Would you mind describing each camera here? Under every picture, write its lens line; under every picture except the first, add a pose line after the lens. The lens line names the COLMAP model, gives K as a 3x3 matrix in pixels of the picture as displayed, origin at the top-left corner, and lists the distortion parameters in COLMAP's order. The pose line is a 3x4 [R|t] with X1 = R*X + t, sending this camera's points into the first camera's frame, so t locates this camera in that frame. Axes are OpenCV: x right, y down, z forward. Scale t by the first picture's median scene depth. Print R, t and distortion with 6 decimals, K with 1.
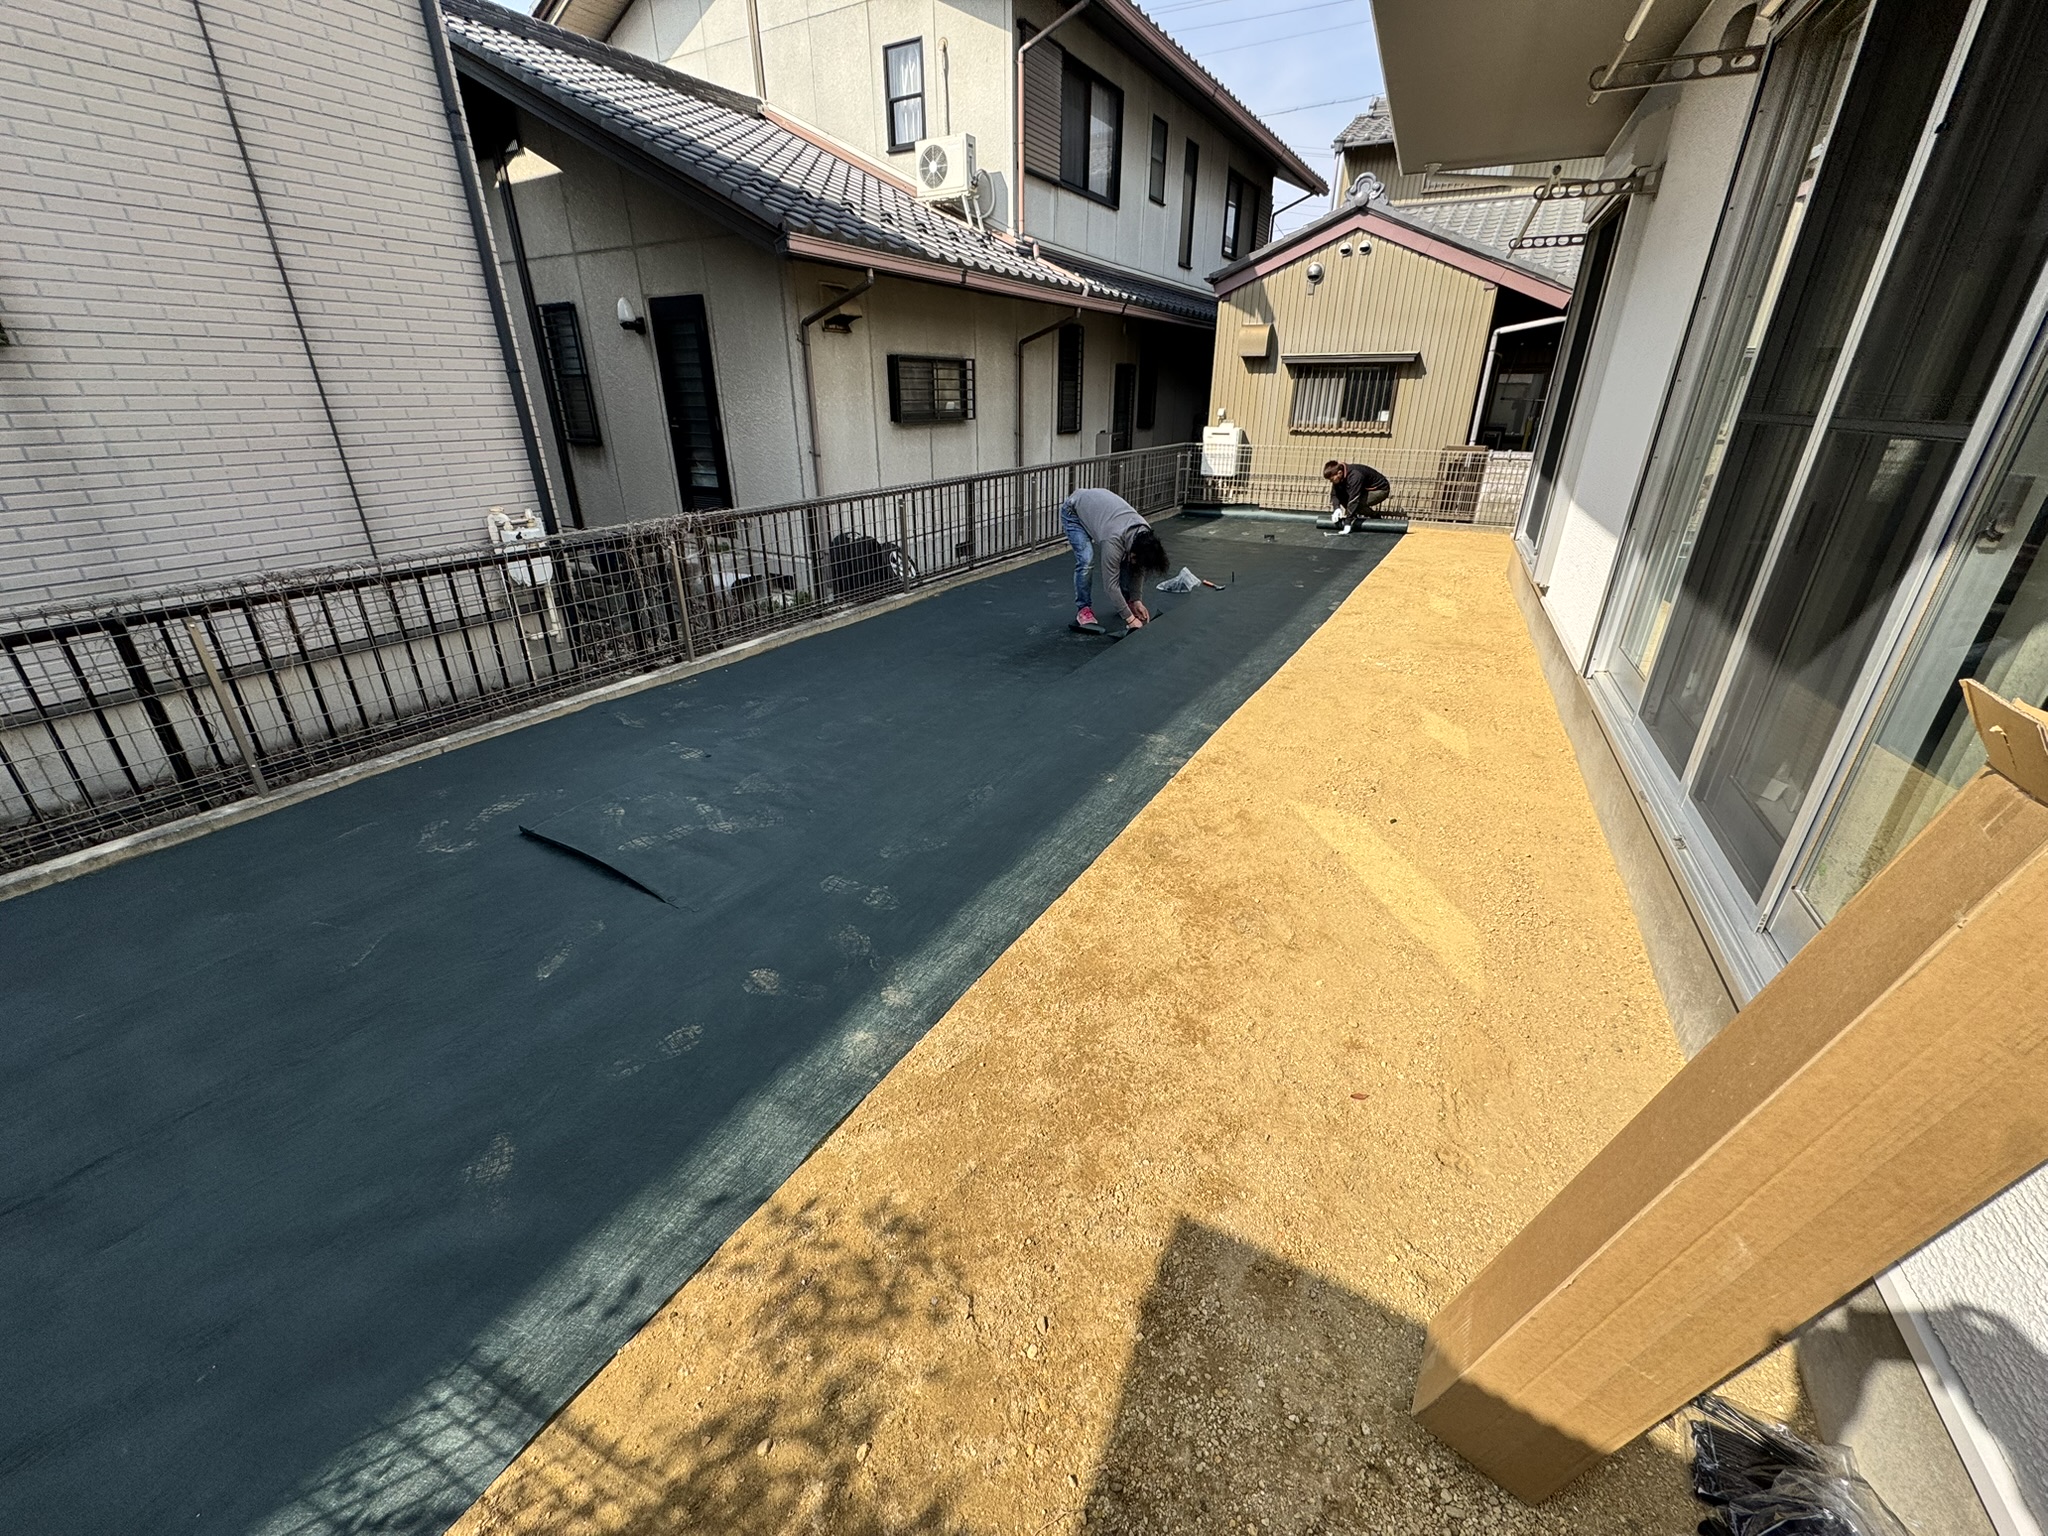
lens RADIAL K [[819.9, 0, 1024.0], [0, 819.9, 768.0], [0, 0, 1]] dist [-0.001435, -0.000062]
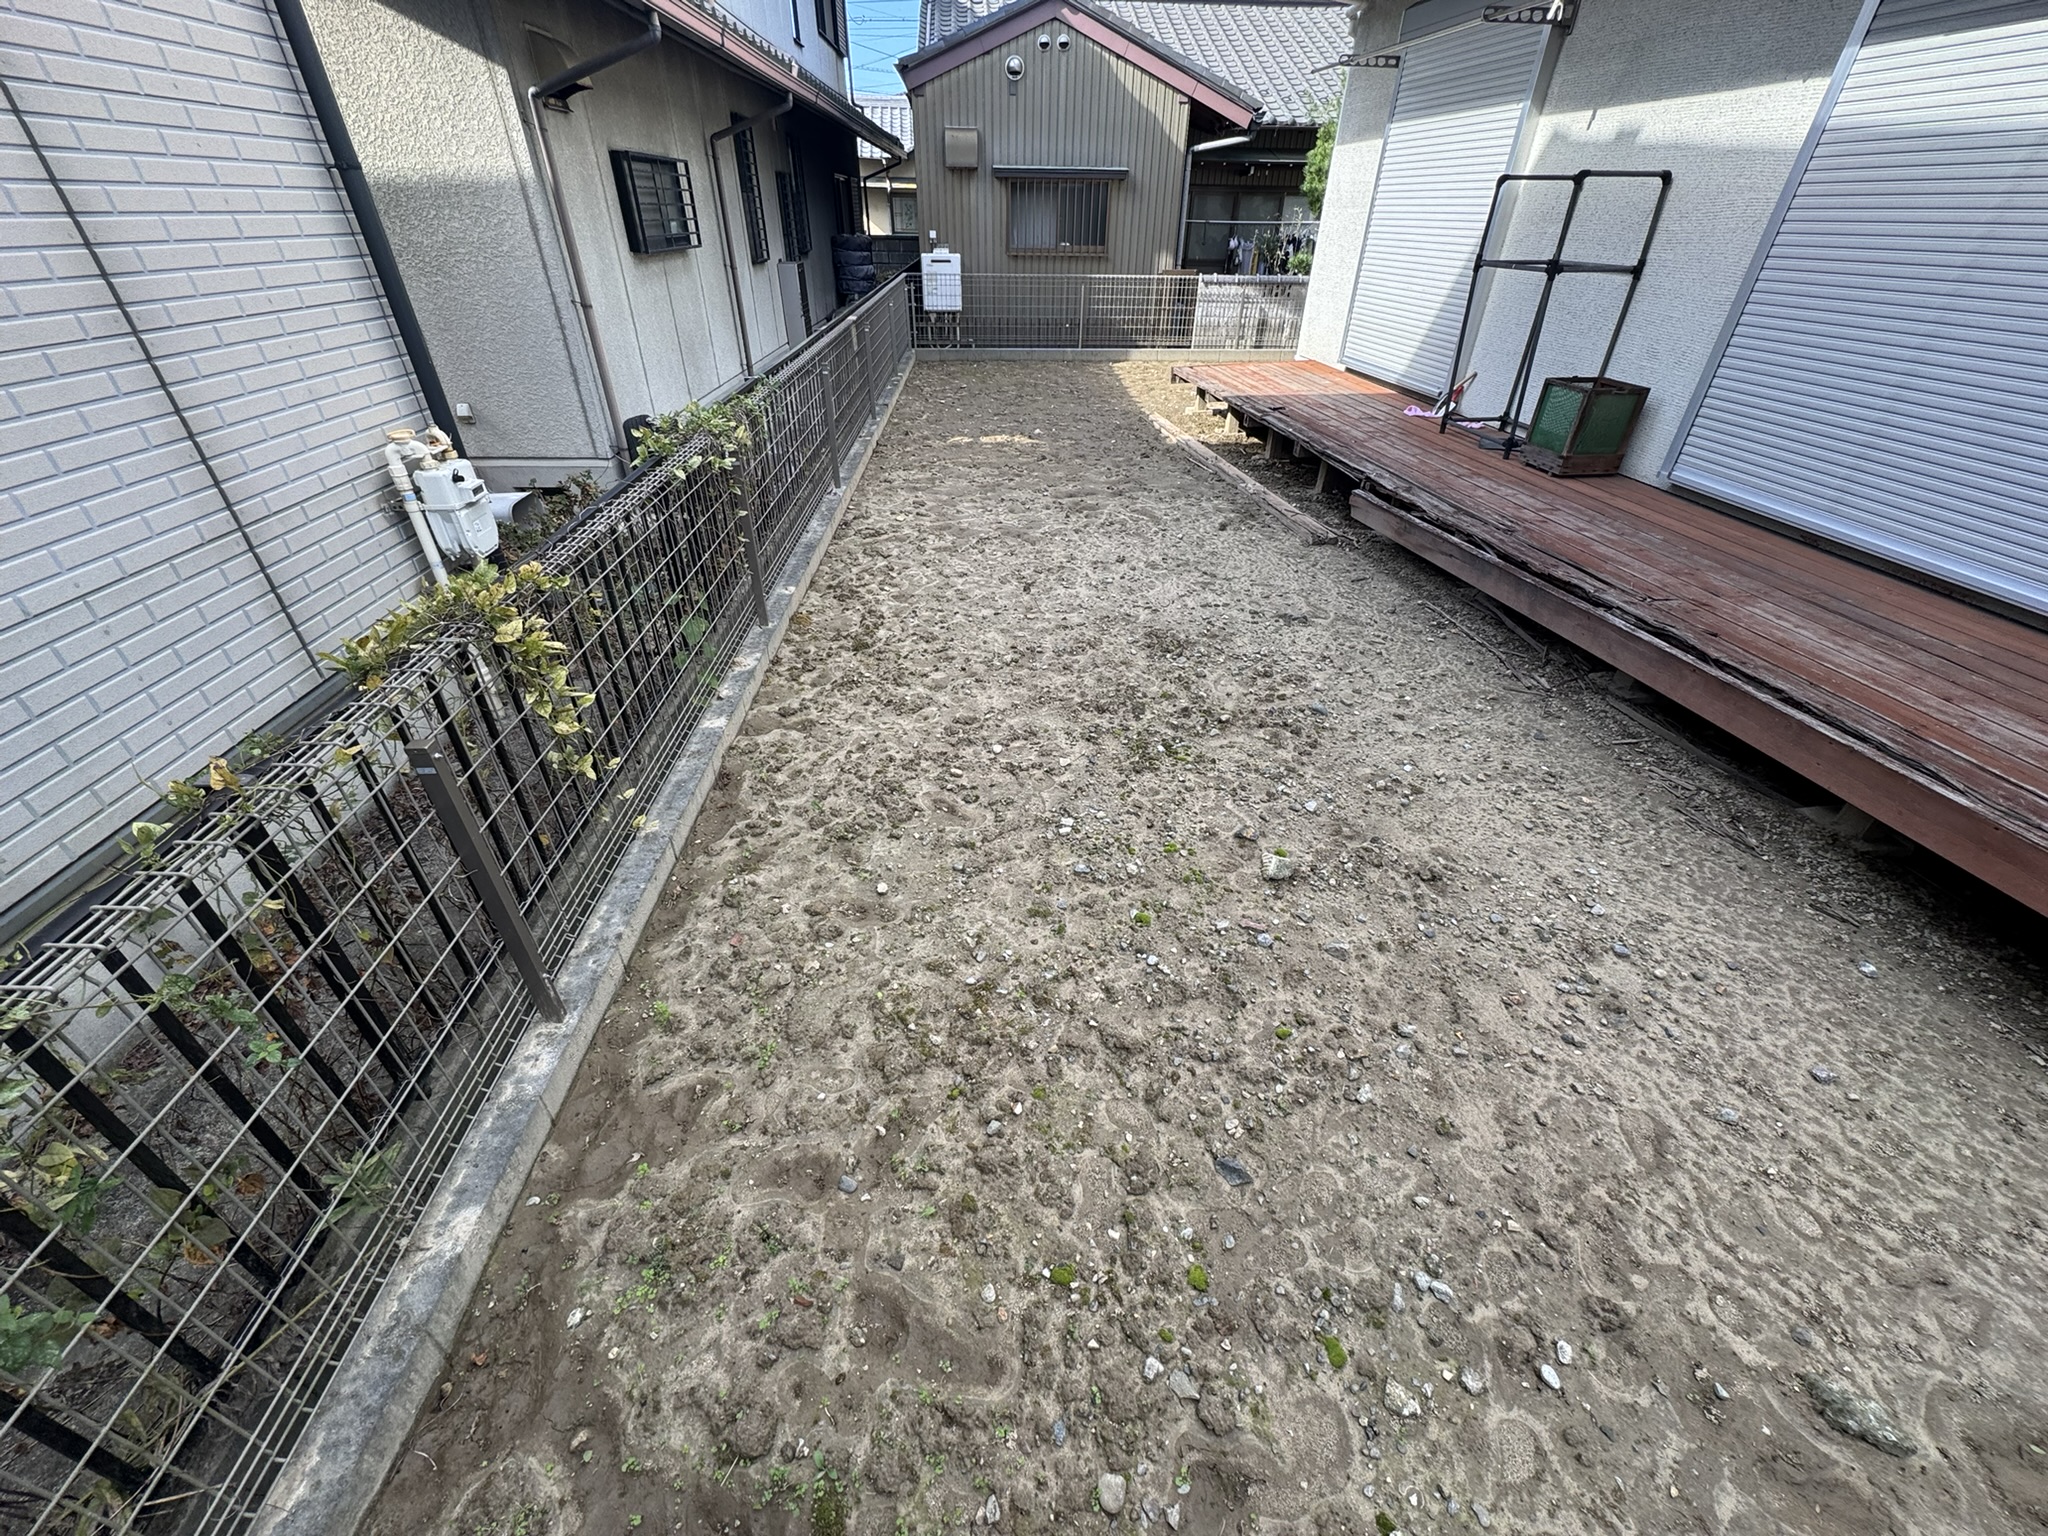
lens RADIAL K [[817.7, 0, 1023.3], [0, 817.7, 772.2], [0, 0, 1]] dist [-0.001576, 0.000339]
pose [[0.843529, -0.297243, 0.447332, -0.303826], [0.214214, 0.949973, 0.227296, -0.063800], [-0.492515, -0.095906, 0.865003, 0.133793]]
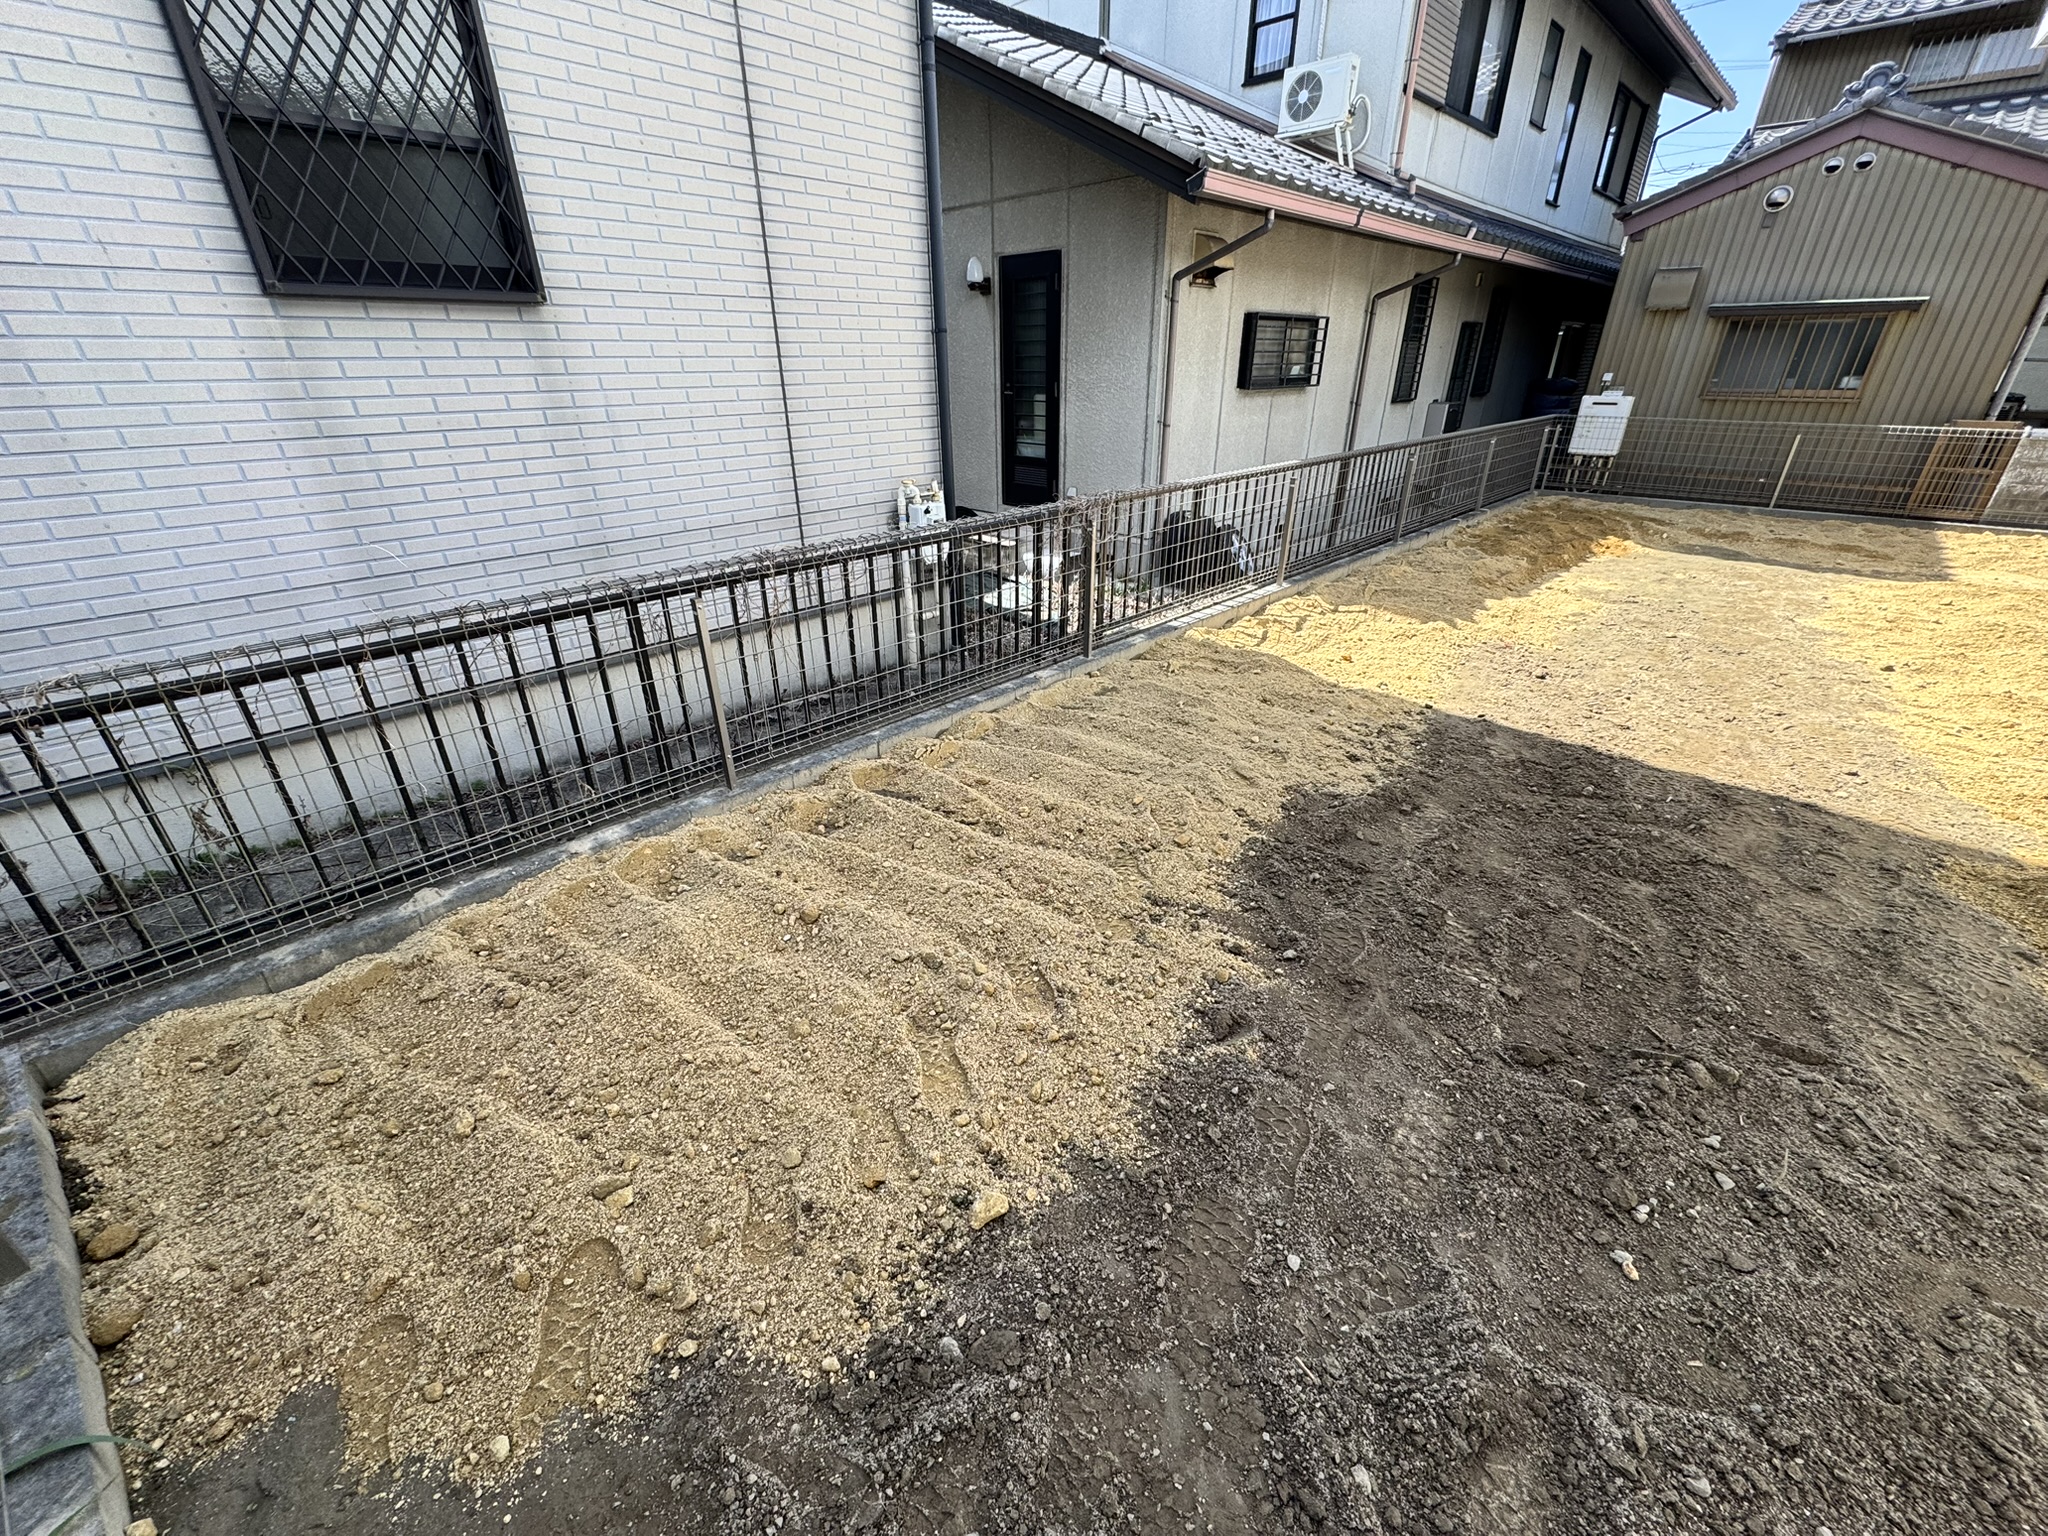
lens RADIAL K [[817.7, 0, 1023.3], [0, 817.7, 772.2], [0, 0, 1]] dist [-0.001576, 0.000339]
pose [[0.971540, 0.100769, -0.214371, -0.141964], [-0.092702, 0.994566, 0.047383, -0.020202], [0.217981, -0.026162, 0.975602, 0.052611]]
